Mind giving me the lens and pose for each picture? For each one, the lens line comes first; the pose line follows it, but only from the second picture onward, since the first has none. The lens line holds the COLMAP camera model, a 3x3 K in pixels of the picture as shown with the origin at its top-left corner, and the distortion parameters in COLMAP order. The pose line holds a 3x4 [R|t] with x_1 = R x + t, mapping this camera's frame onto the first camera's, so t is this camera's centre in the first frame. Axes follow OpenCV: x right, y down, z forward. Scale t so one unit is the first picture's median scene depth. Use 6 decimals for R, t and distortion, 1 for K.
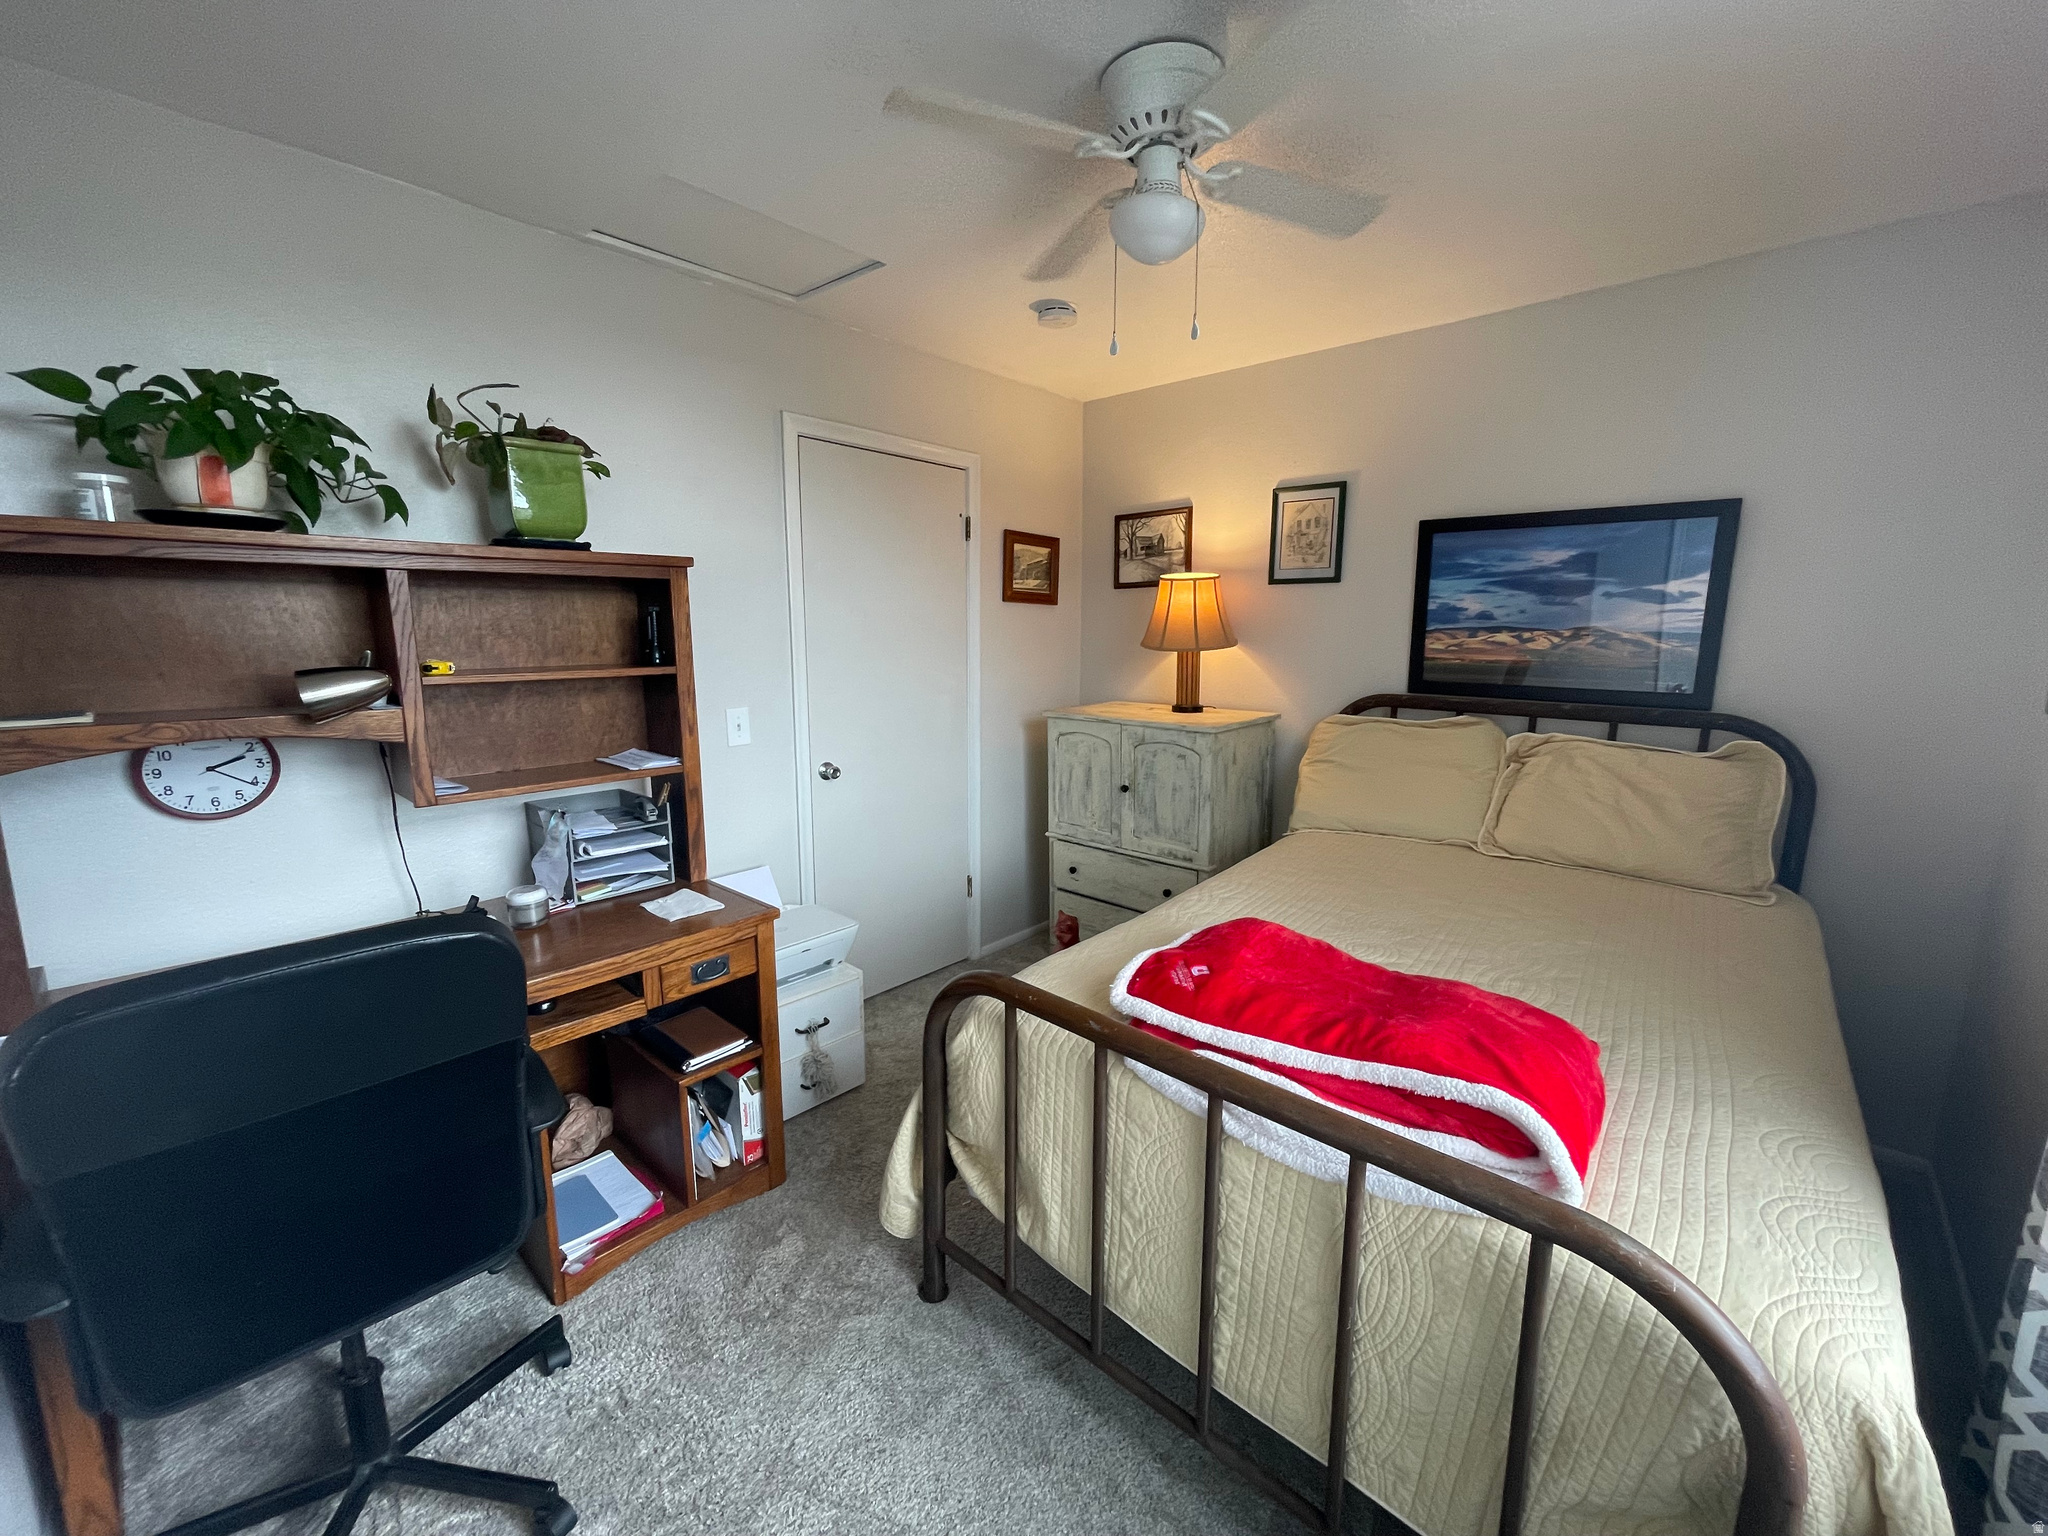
lens RADIAL K [[826.8, 0, 1027.9], [0, 826.8, 763.6], [0, 0, 1]] dist [-0.002961, 0.001098]
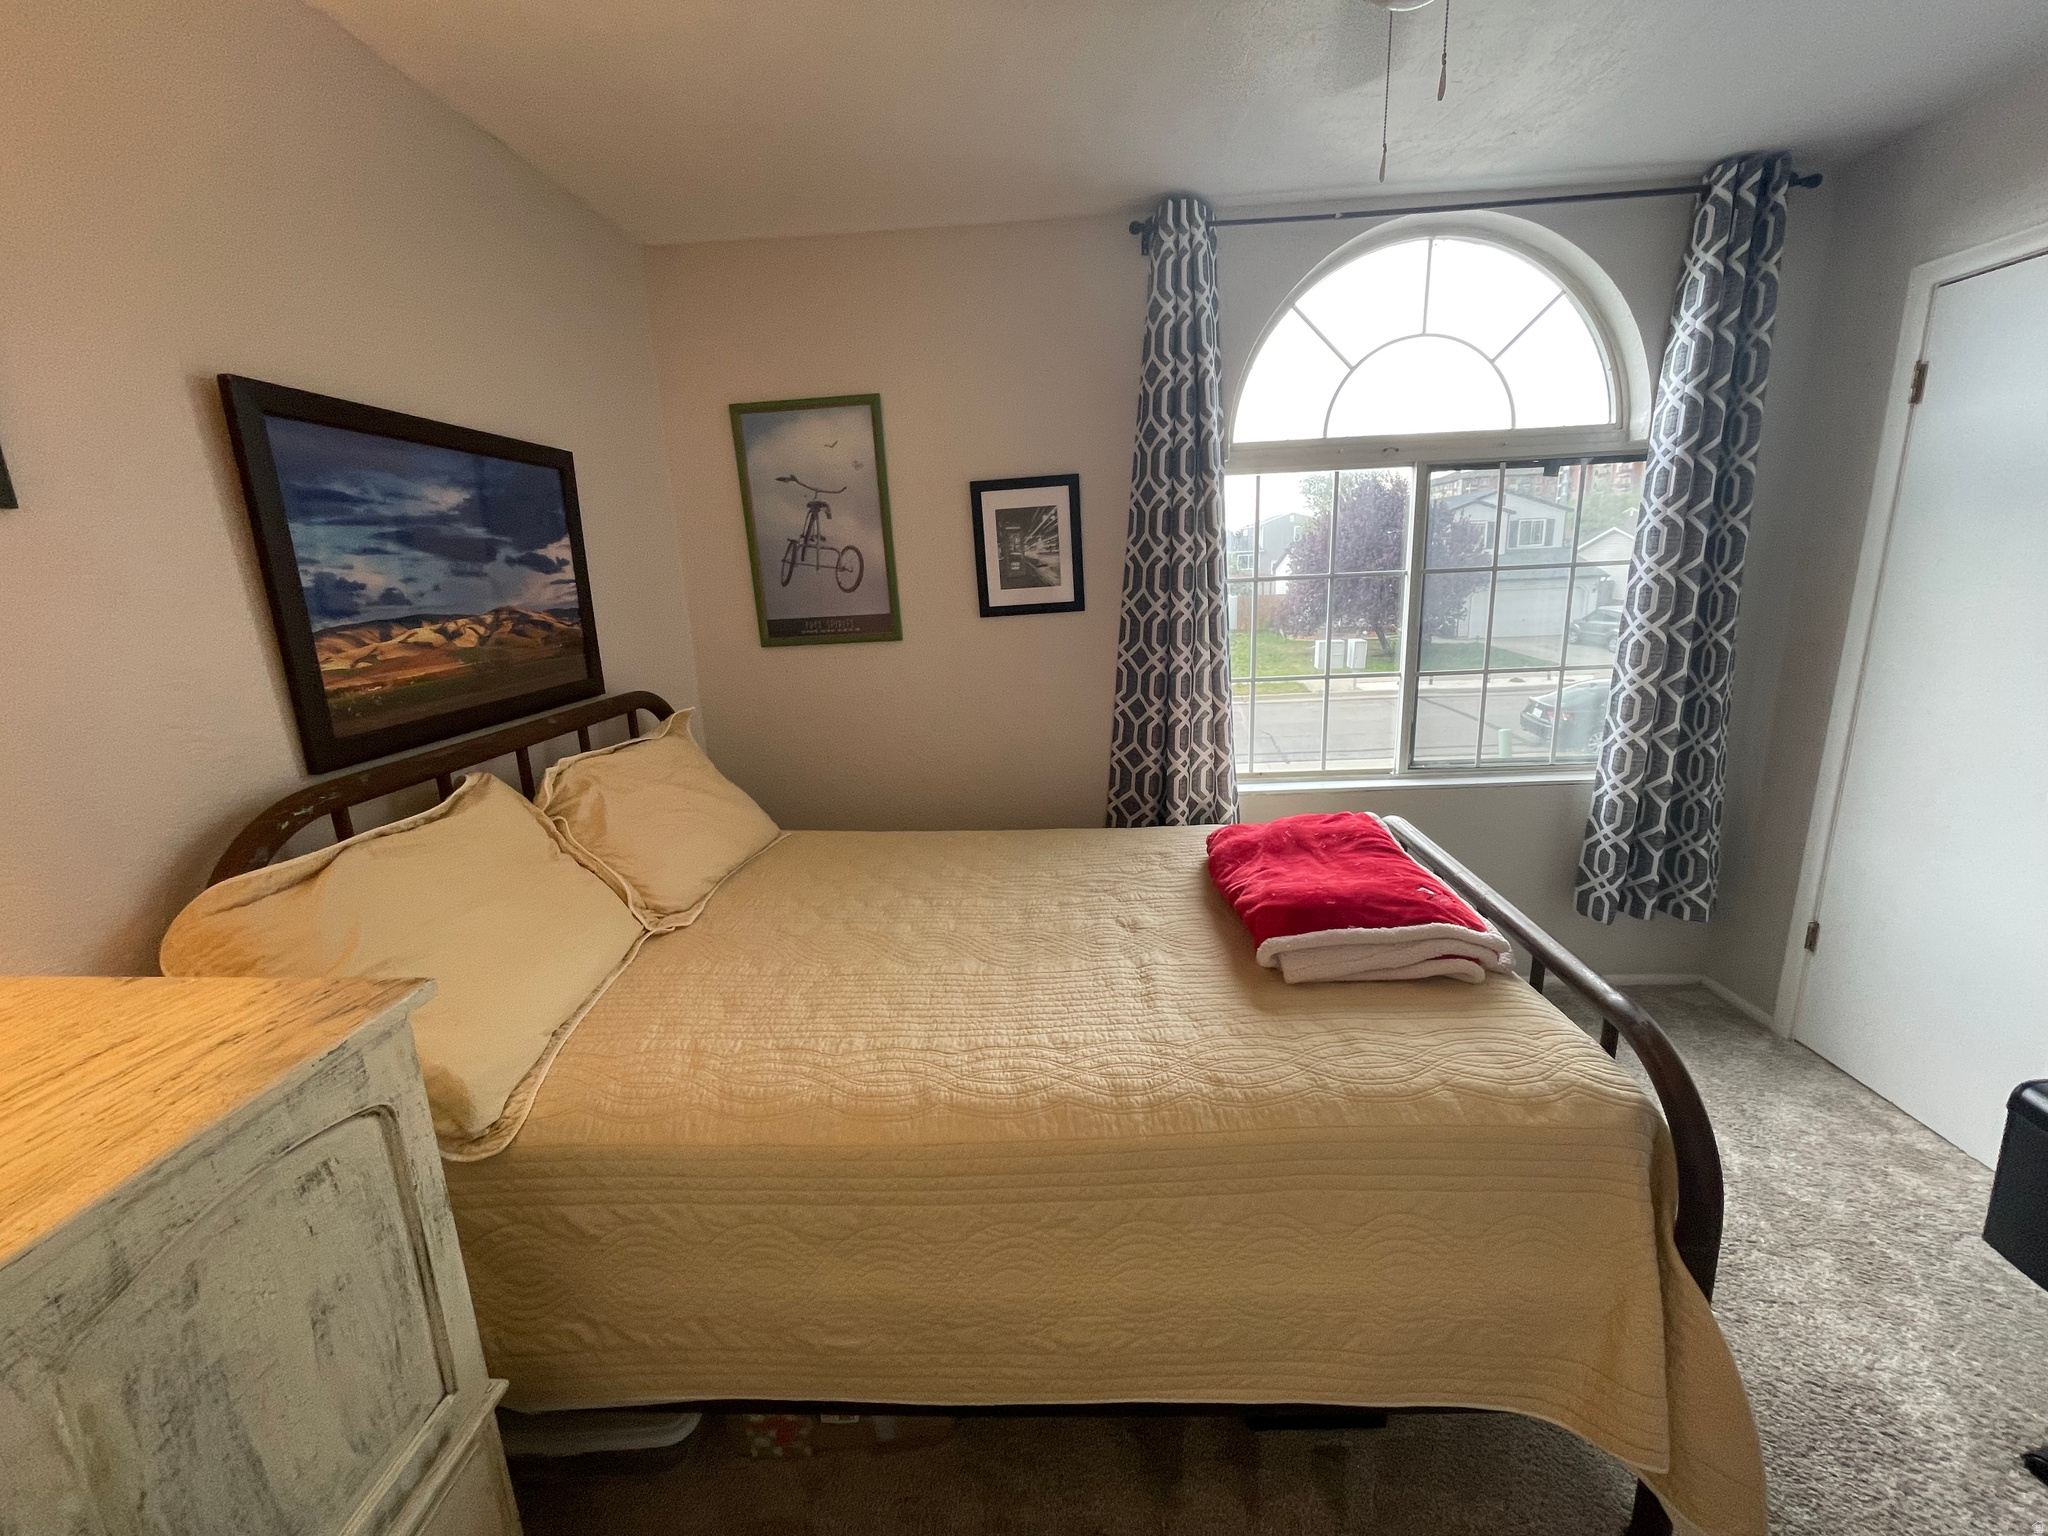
lens RADIAL K [[826.8, 0, 1024.4], [0, 826.8, 753.9], [0, 0, 1]] dist [-0.002961, 0.001098]
pose [[-0.625846, -0.155013, 0.764387, -0.138669], [0.169131, 0.929757, 0.327026, -0.199433], [-0.761388, 0.333950, -0.555667, 1.068428]]
